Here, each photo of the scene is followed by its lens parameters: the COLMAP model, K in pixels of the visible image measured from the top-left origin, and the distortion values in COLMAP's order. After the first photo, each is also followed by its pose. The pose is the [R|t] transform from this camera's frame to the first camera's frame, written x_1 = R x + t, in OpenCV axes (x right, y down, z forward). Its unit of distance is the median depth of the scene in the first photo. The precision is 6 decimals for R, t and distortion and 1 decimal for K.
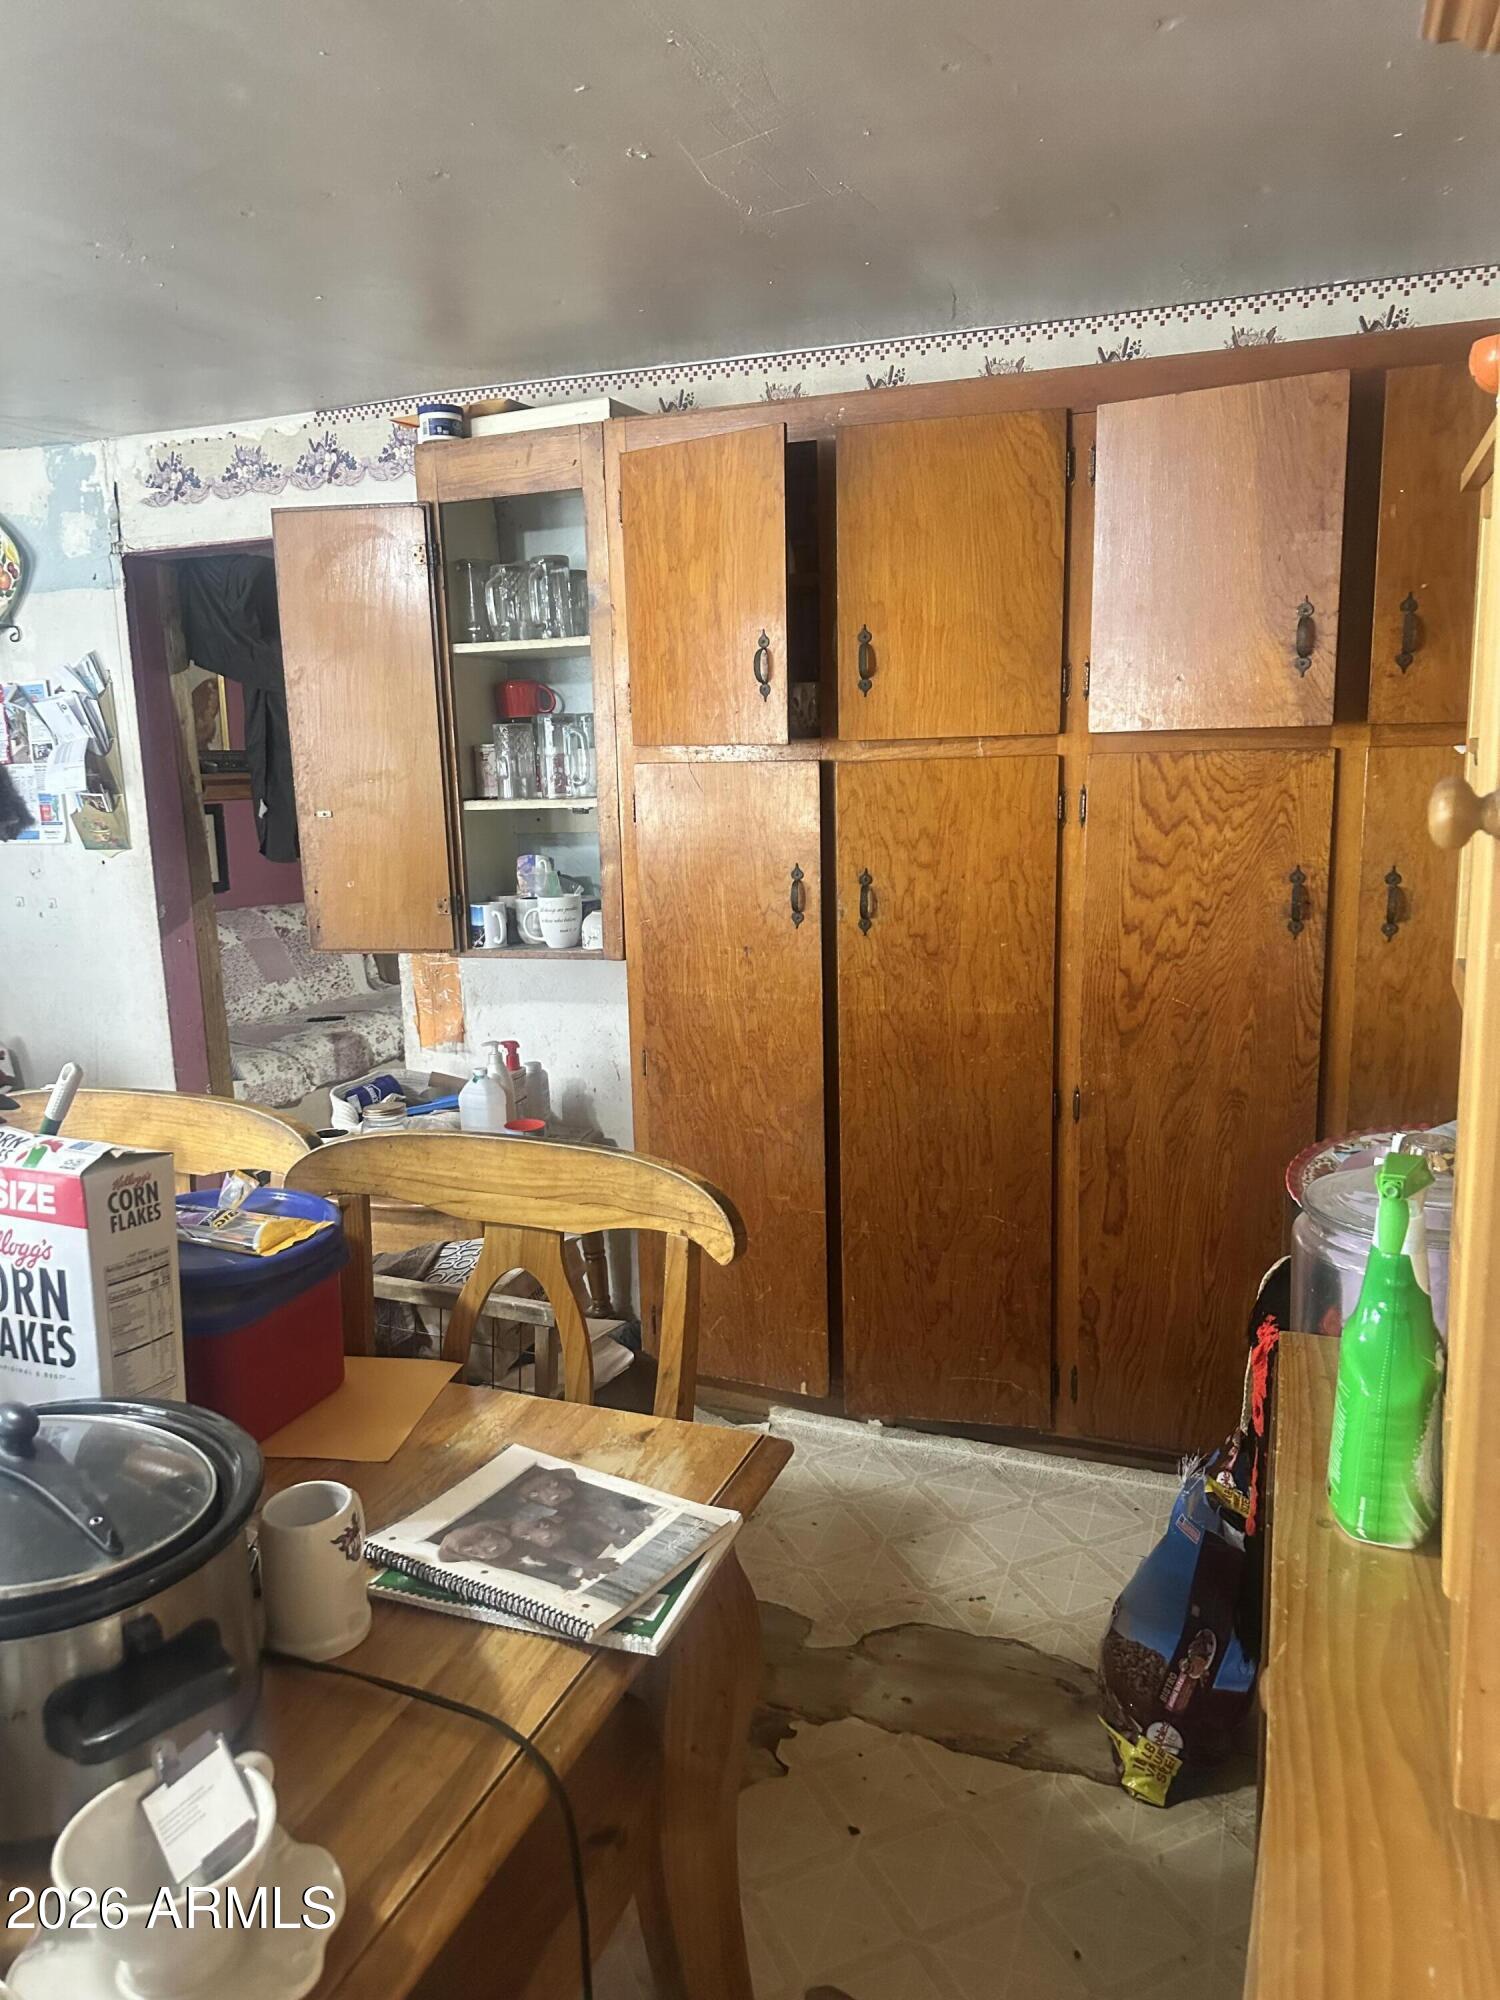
lens RADIAL K [[1310.6, 0, 750.0], [0, 1310.6, 1000.0], [0, 0, 1]] dist [0.012591, 0.001569]
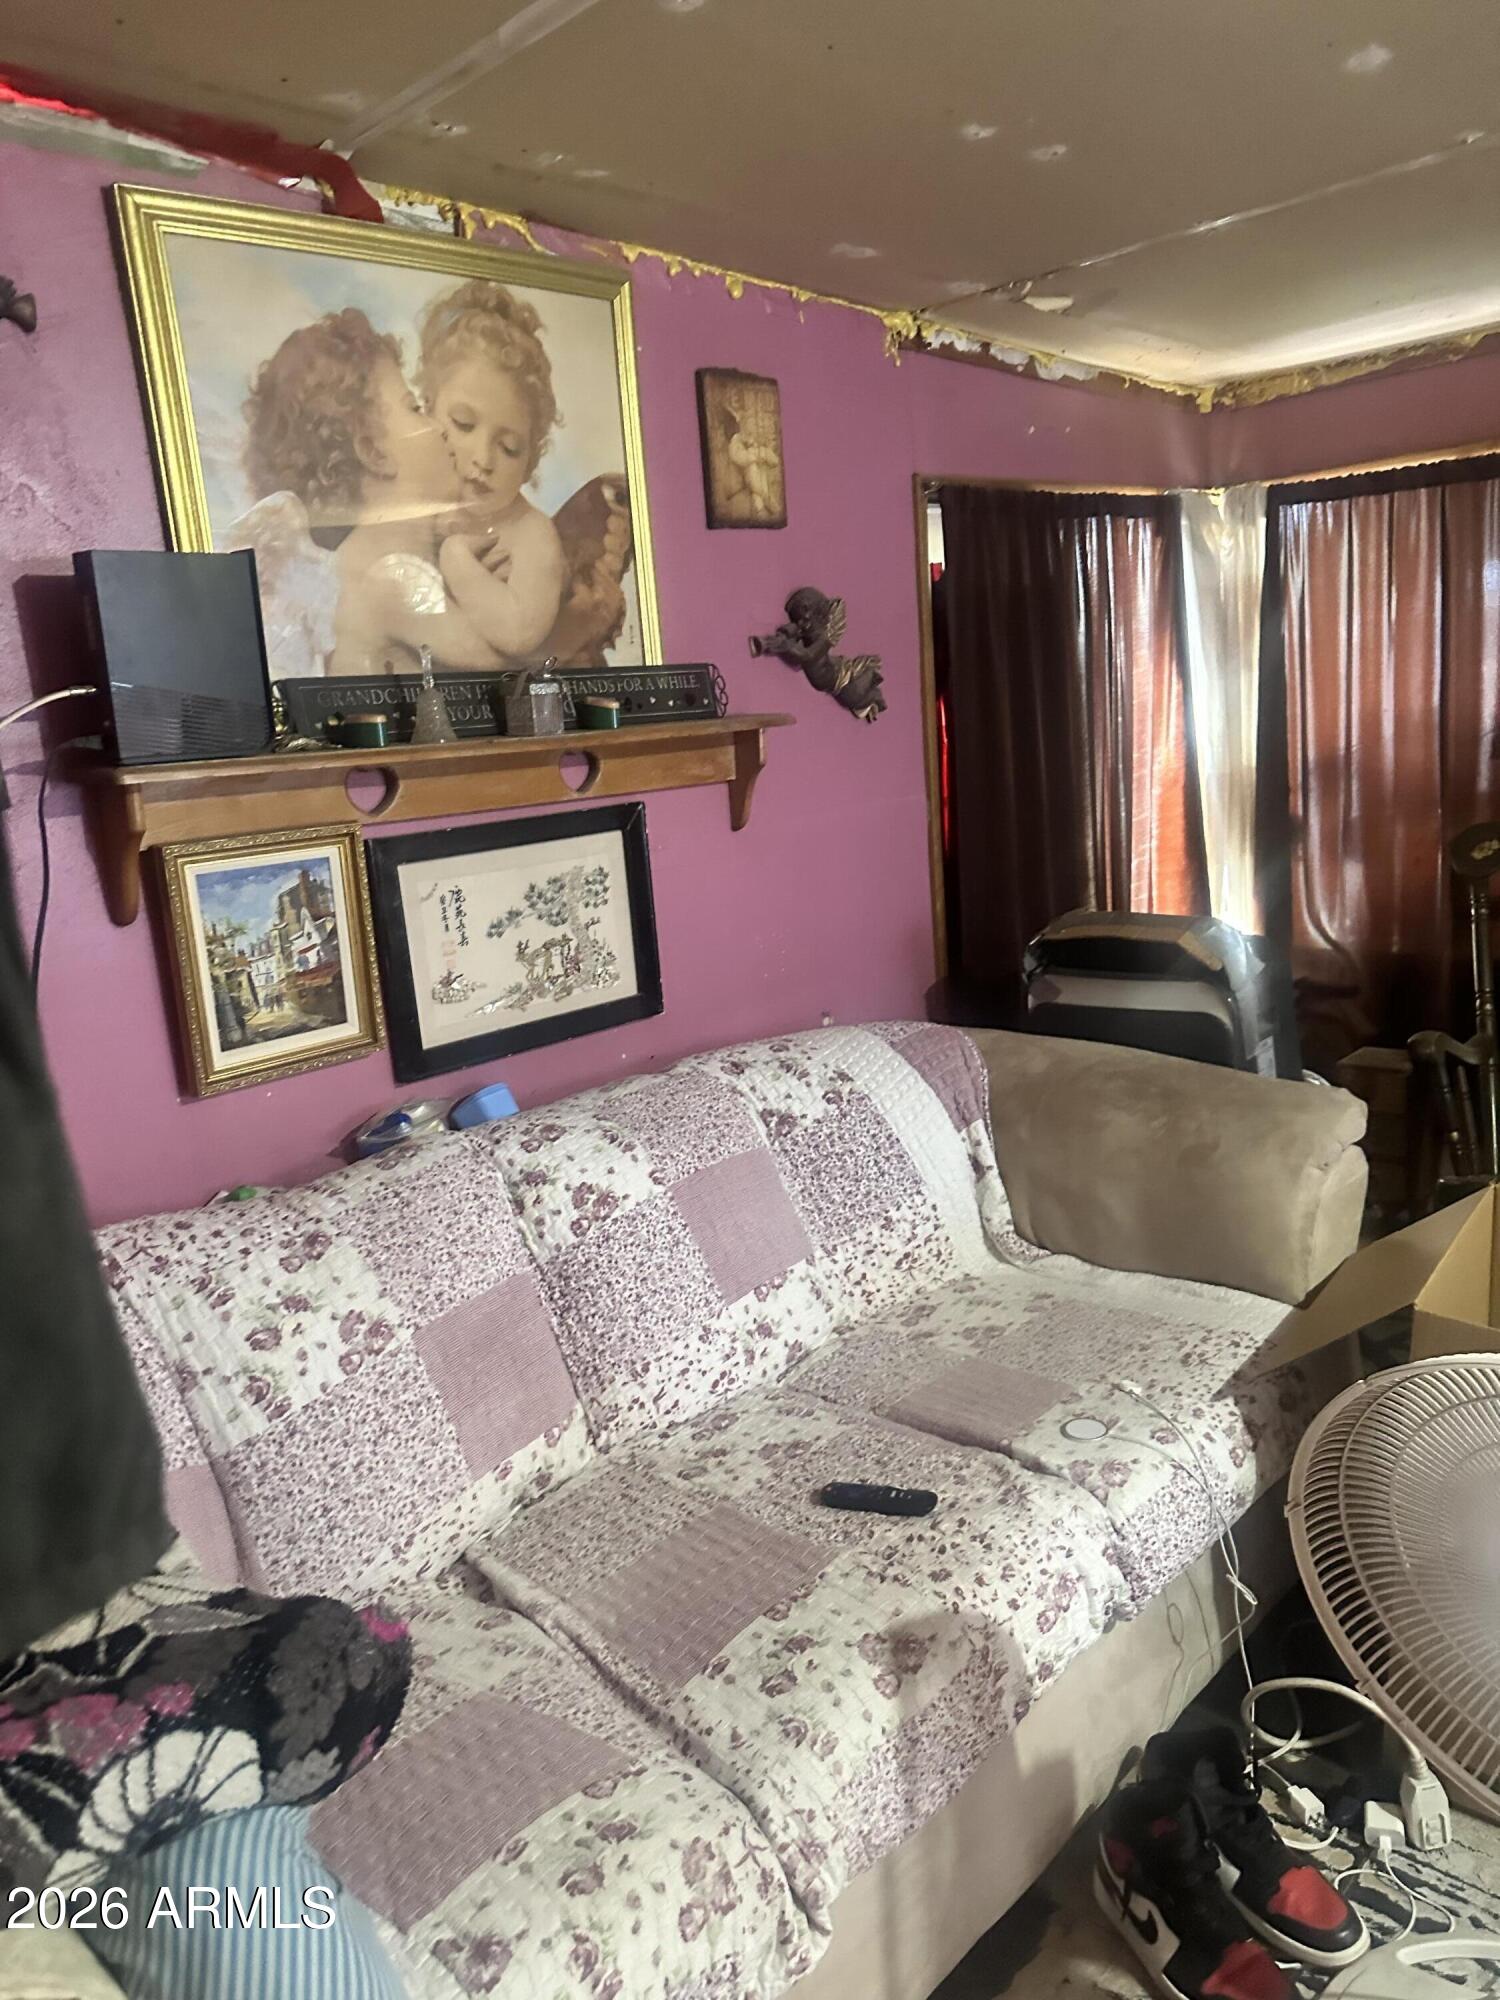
lens RADIAL K [[1310.6, 0, 750.0], [0, 1310.6, 1000.0], [0, 0, 1]] dist [0.012591, 0.001569]
pose [[0.911547, 0.033682, -0.409813, -0.328415], [-0.010692, 0.998244, 0.058262, -0.178494], [0.411056, -0.048727, 0.910307, 1.028547]]
